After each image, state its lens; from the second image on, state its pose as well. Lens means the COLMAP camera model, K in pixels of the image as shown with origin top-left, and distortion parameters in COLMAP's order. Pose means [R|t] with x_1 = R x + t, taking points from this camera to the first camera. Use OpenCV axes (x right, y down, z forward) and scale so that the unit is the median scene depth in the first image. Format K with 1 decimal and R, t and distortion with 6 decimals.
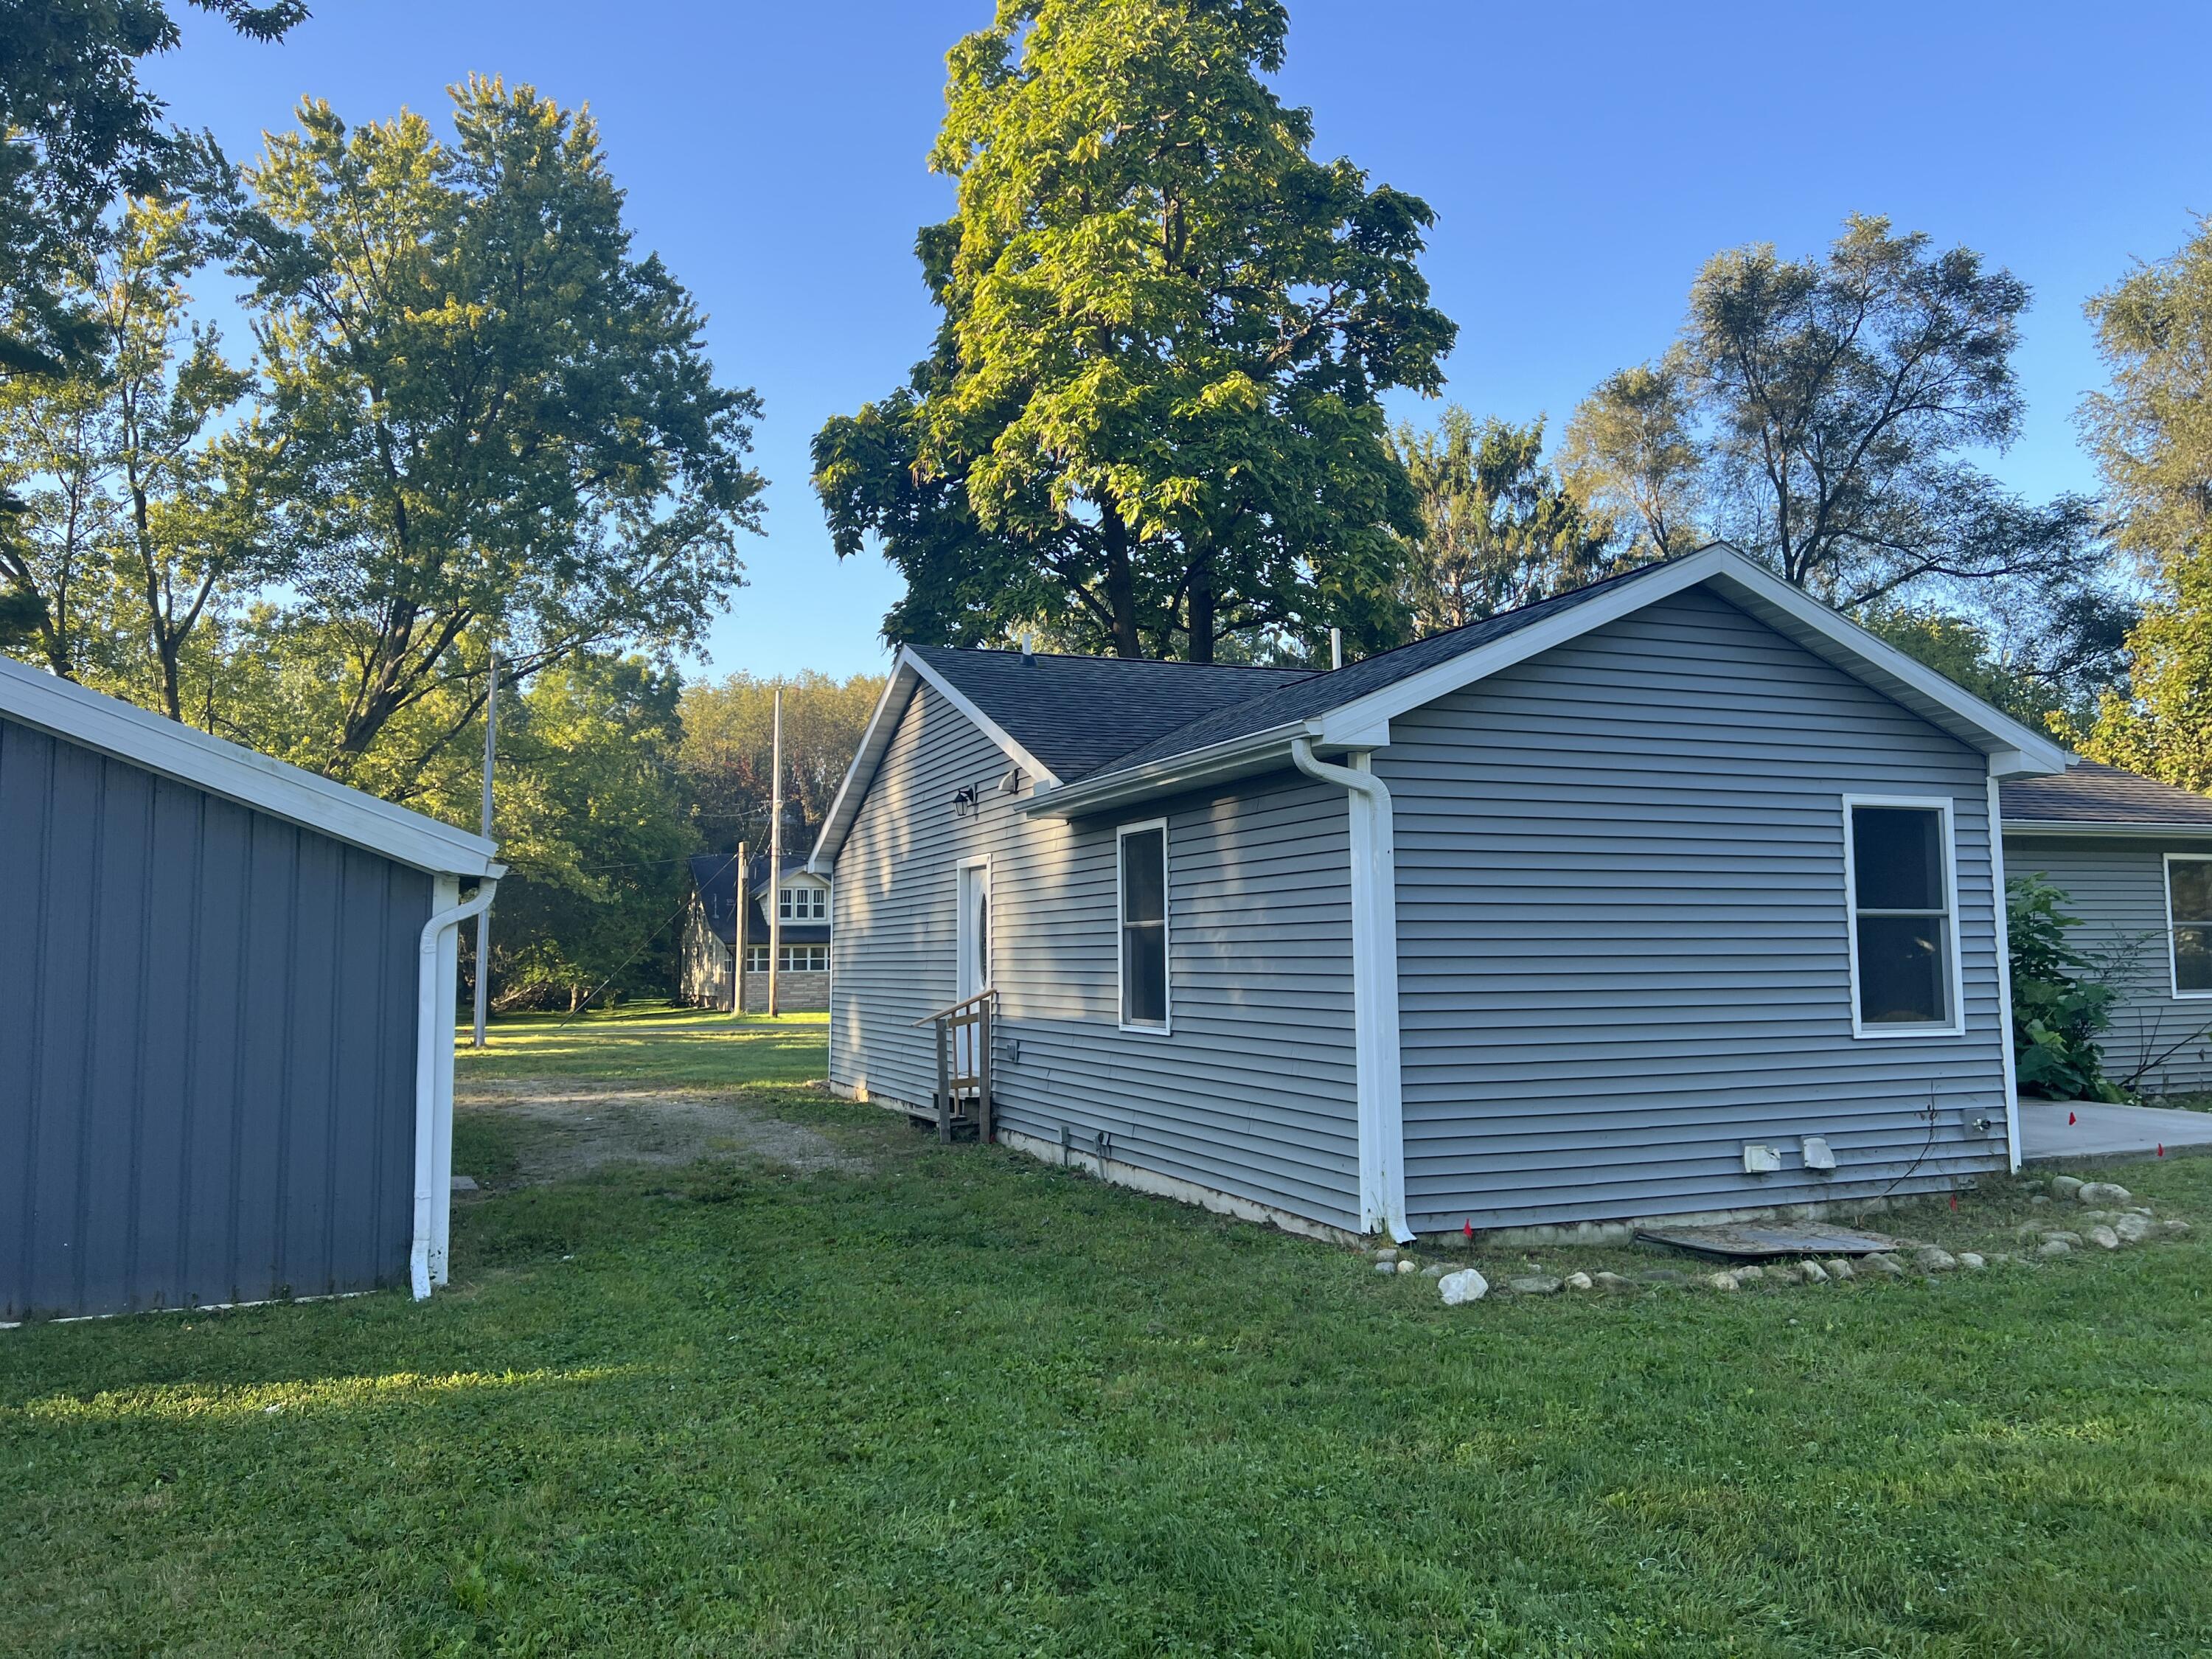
lens RADIAL K [[1649.8, 0, 1103.0], [0, 1649.8, 828.1], [0, 0, 1]] dist [0.058023, -0.065367]
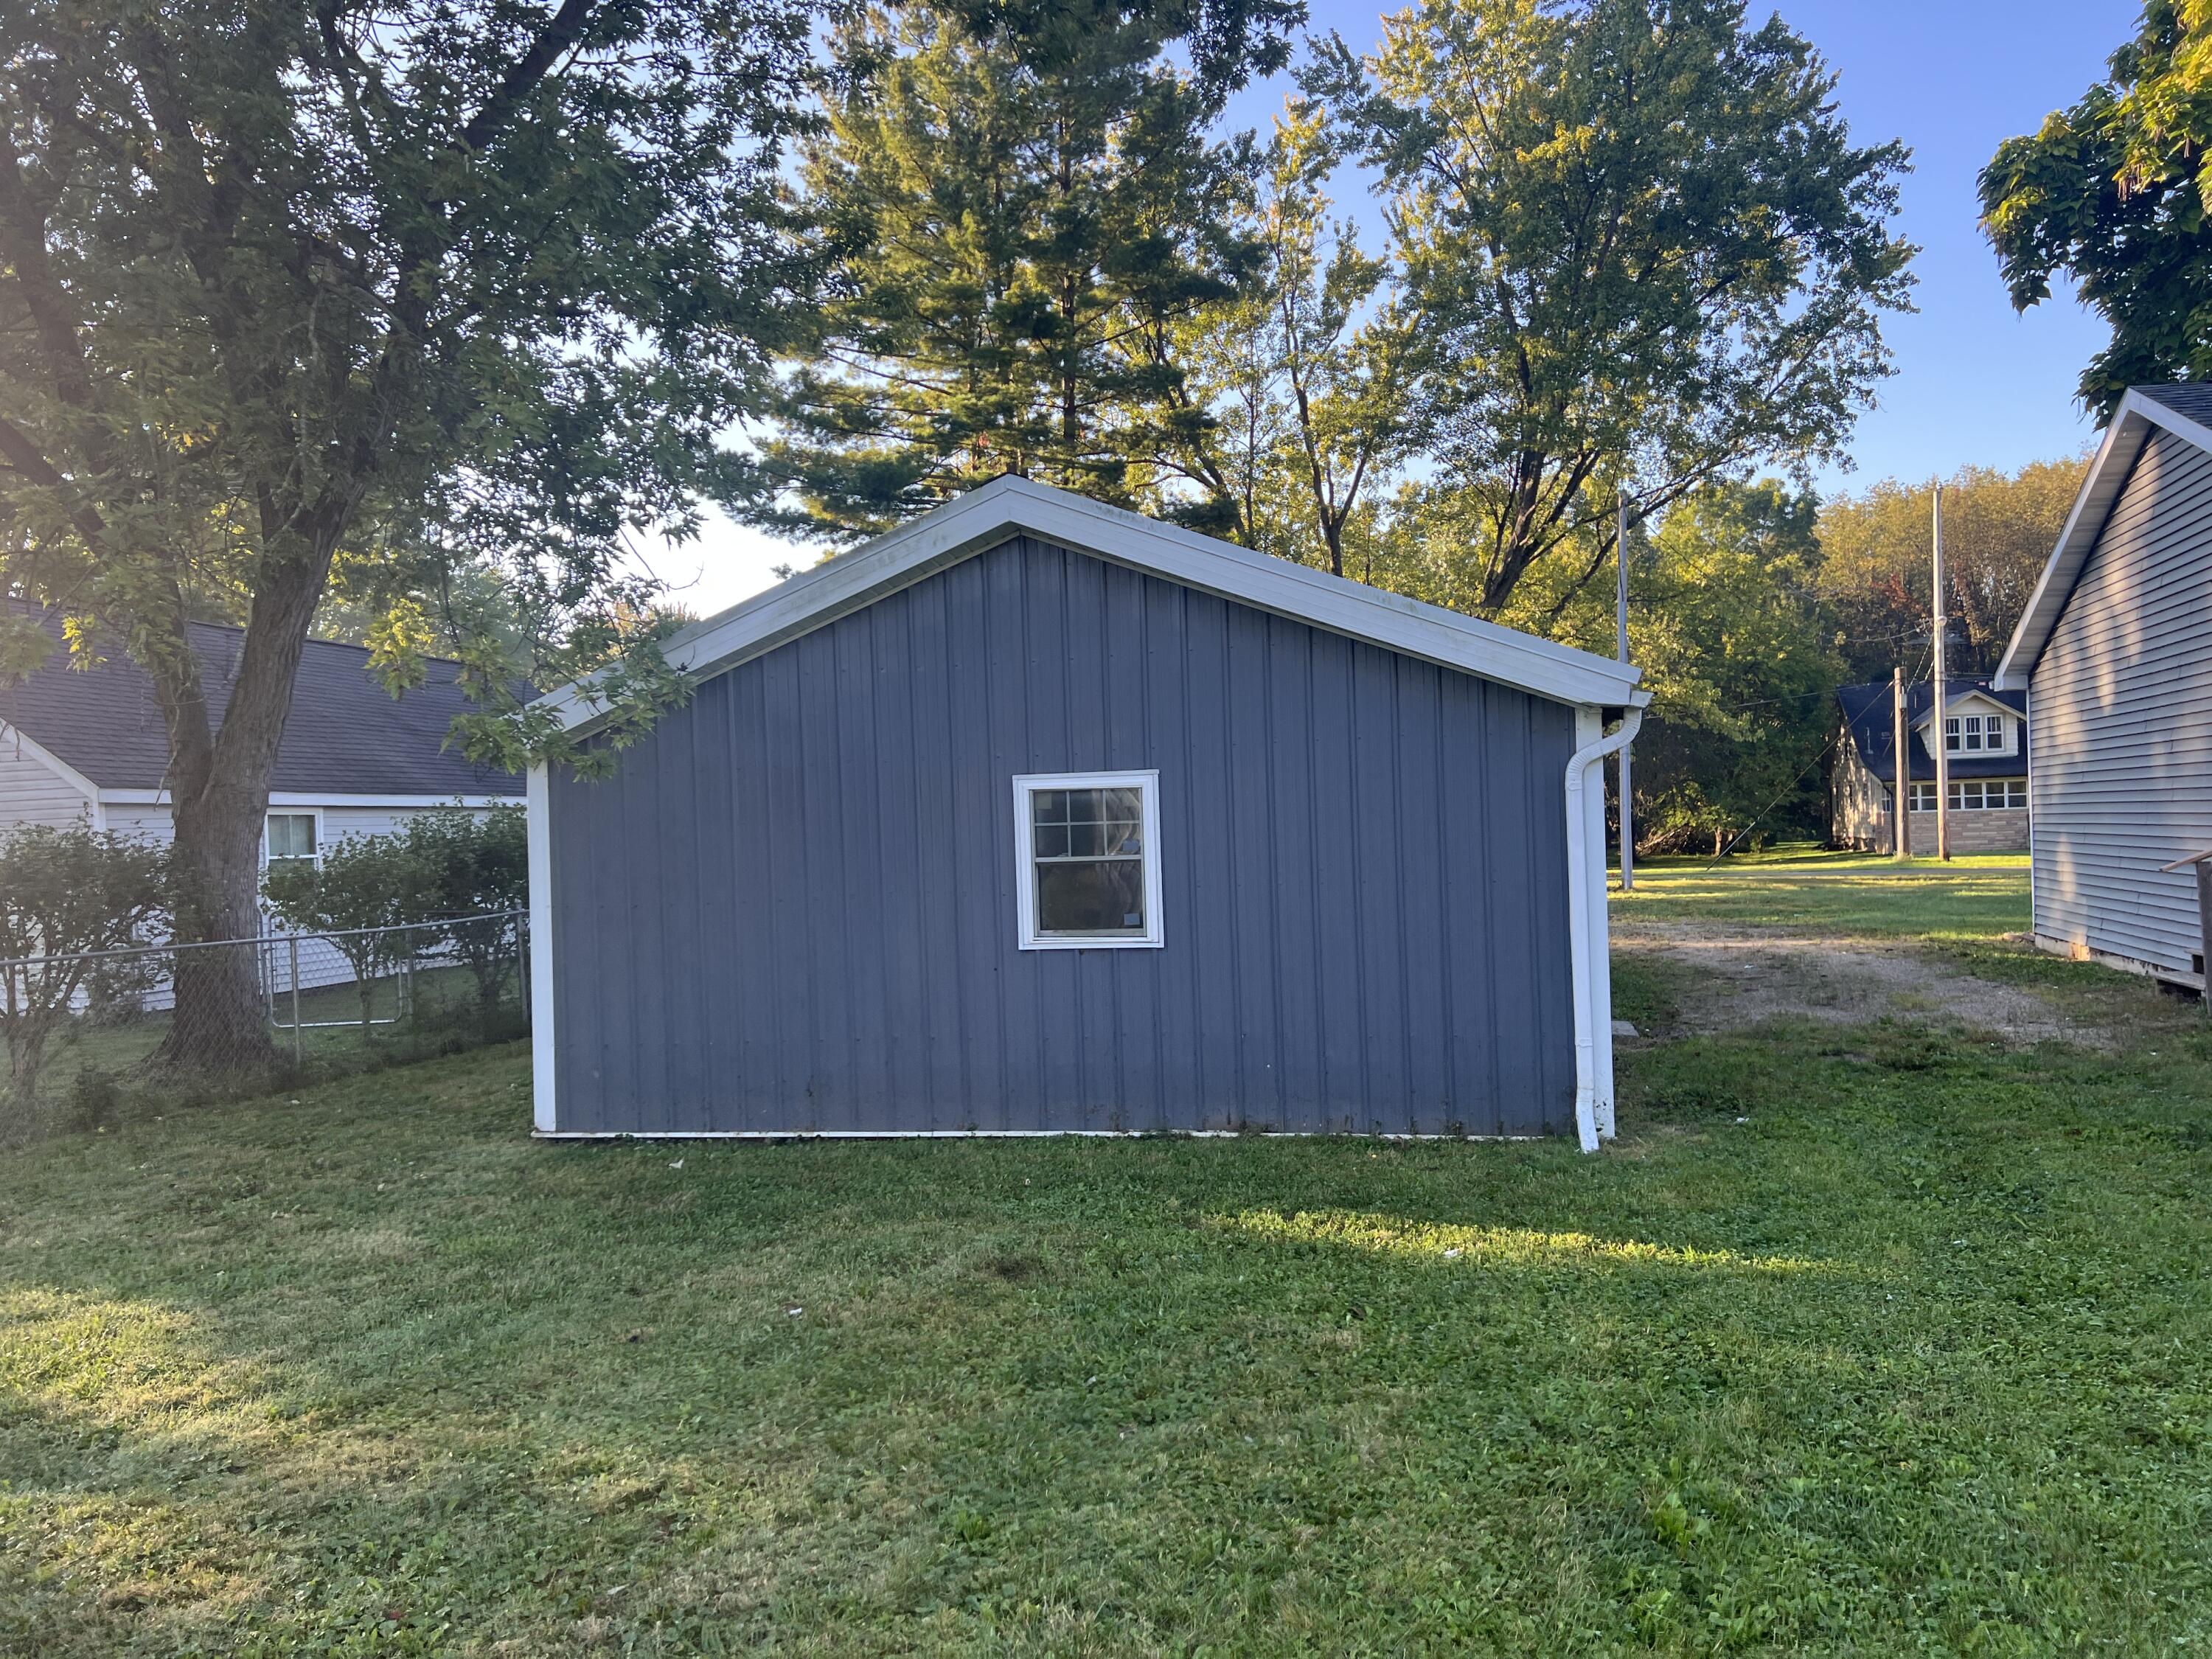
lens RADIAL K [[1649.8, 0, 1111.0], [0, 1649.8, 819.7], [0, 0, 1]] dist [0.058023, -0.065367]
pose [[0.791986, -0.021162, -0.610173, -0.019693], [0.074752, 0.995241, 0.062508, 0.006480], [0.605946, -0.095117, 0.789799, 0.047866]]
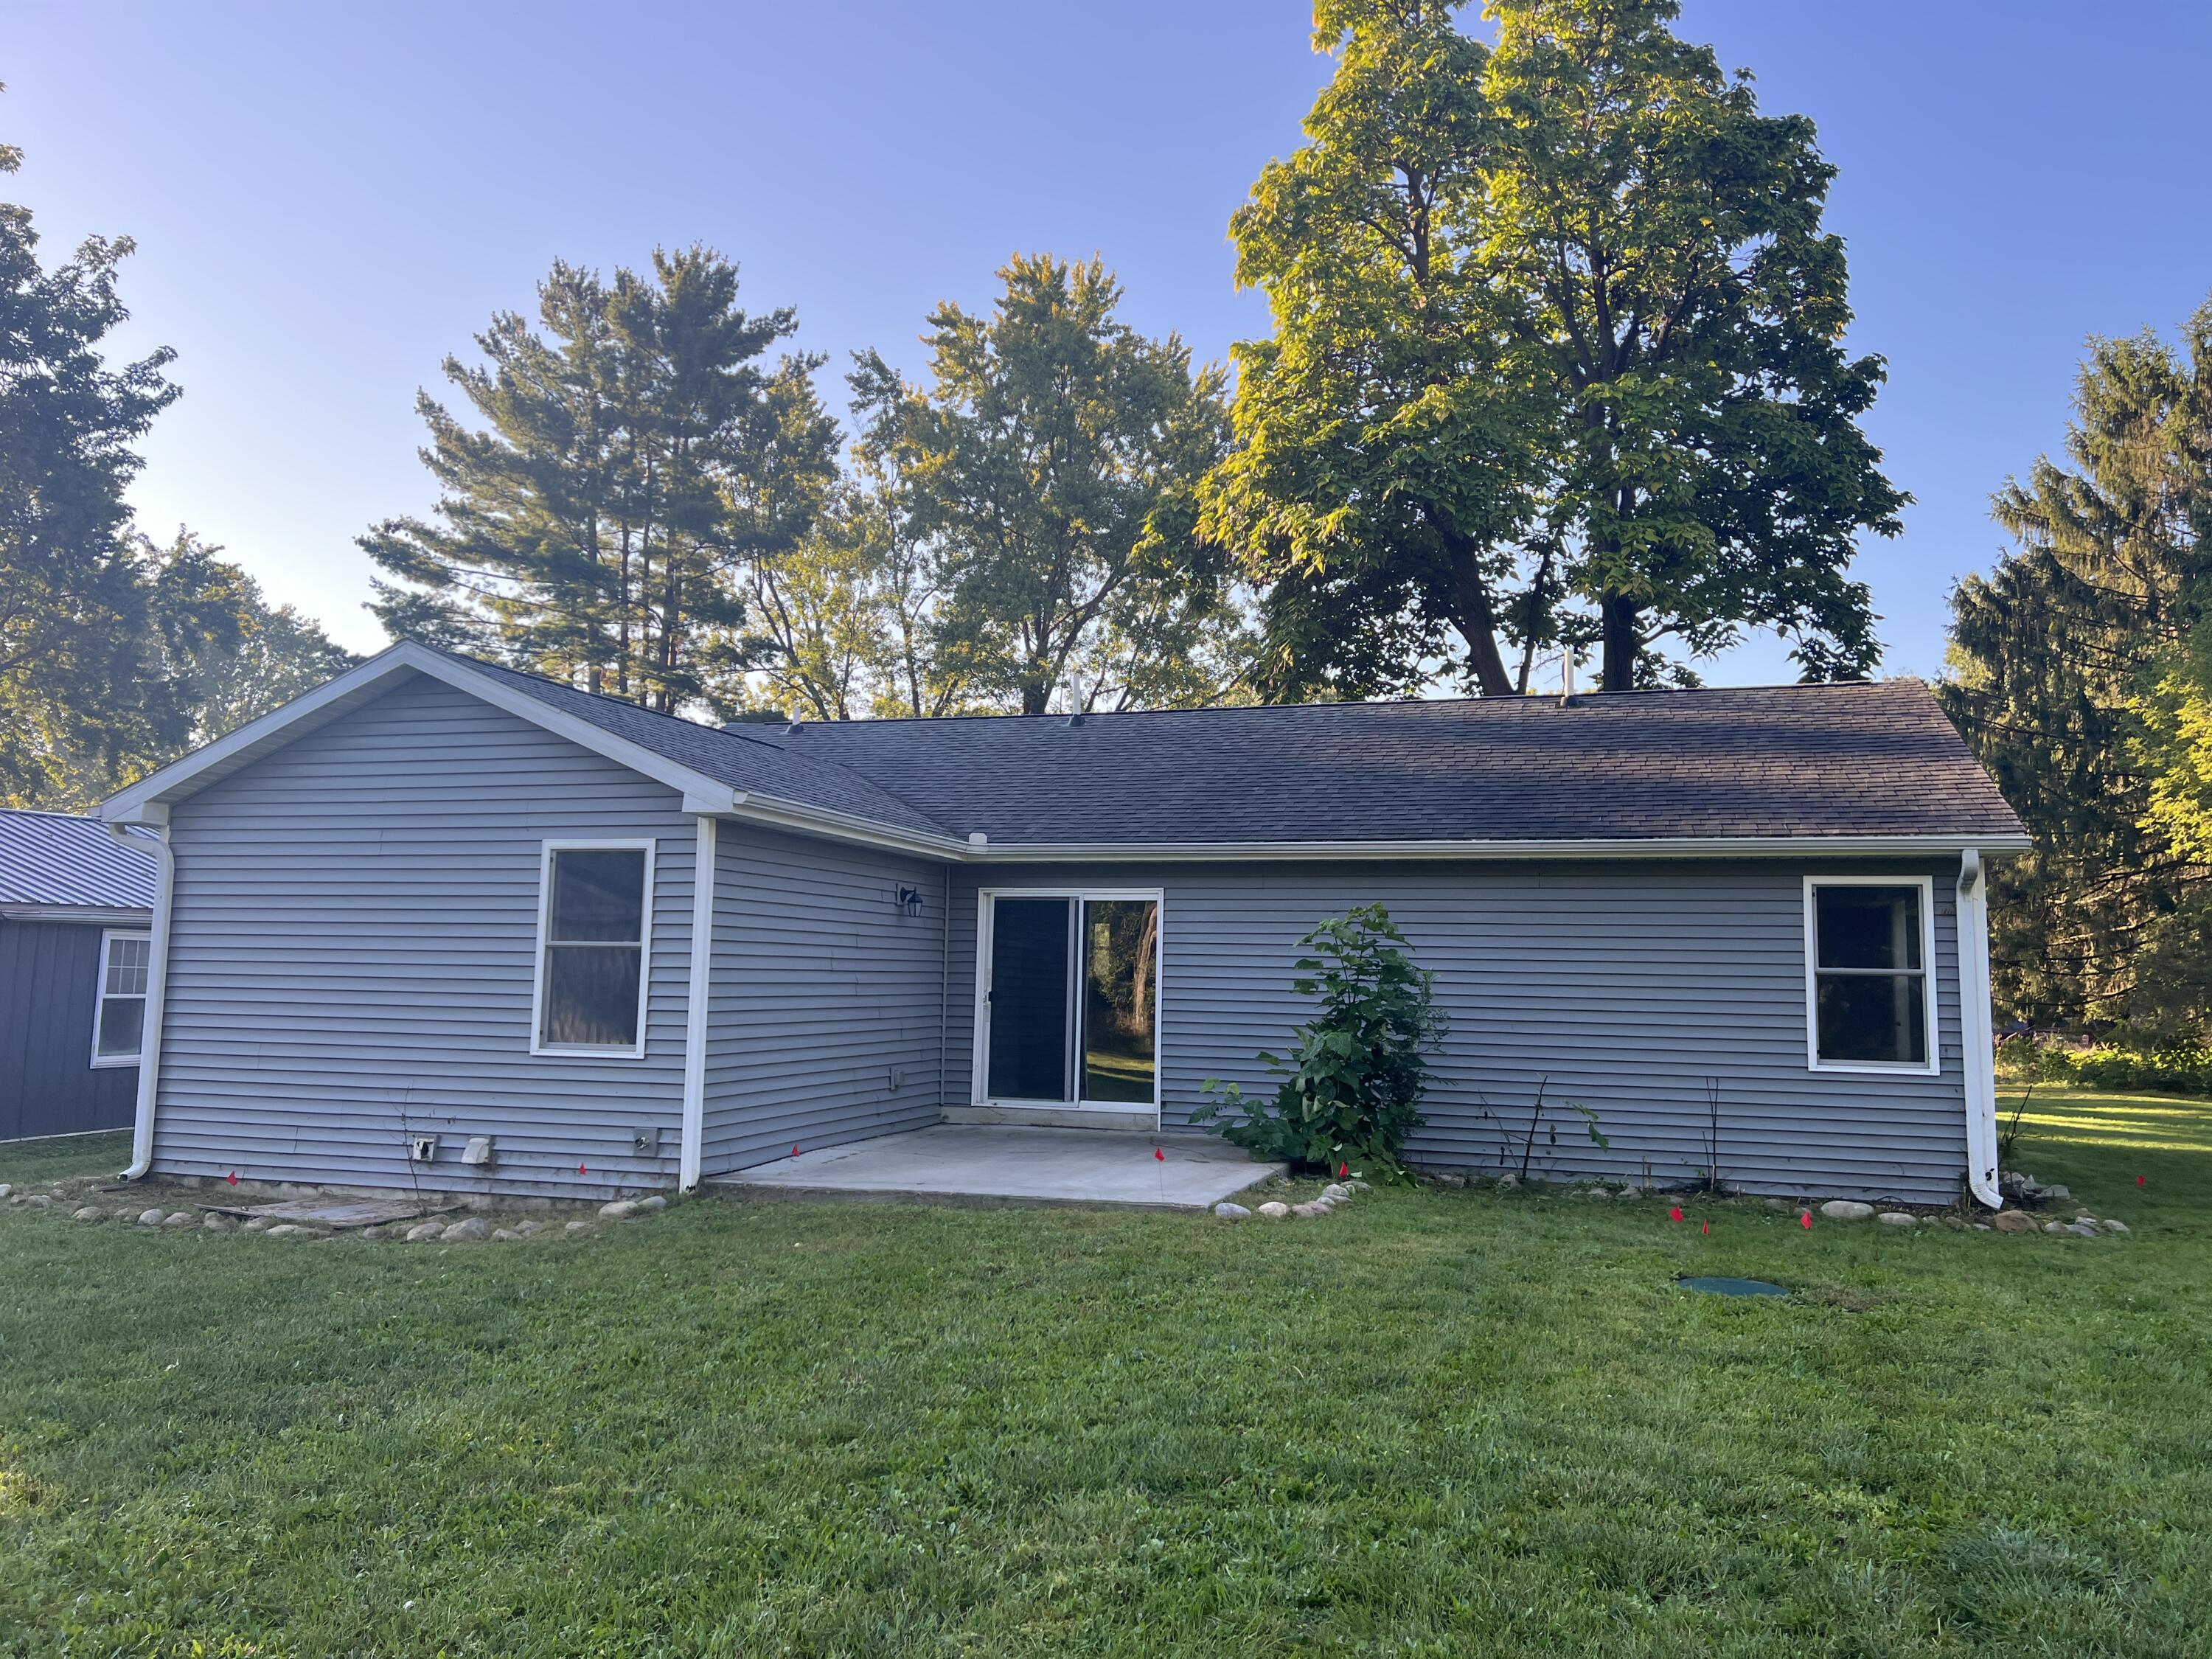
lens RADIAL K [[1649.8, 0, 1102.5], [0, 1649.8, 813.5], [0, 0, 1]] dist [0.058023, -0.065367]
pose [[0.764691, -0.040316, -0.643135, 0.653659], [0.022880, 0.999110, -0.035426, 0.004711], [0.643991, 0.012375, 0.764933, 0.167241]]
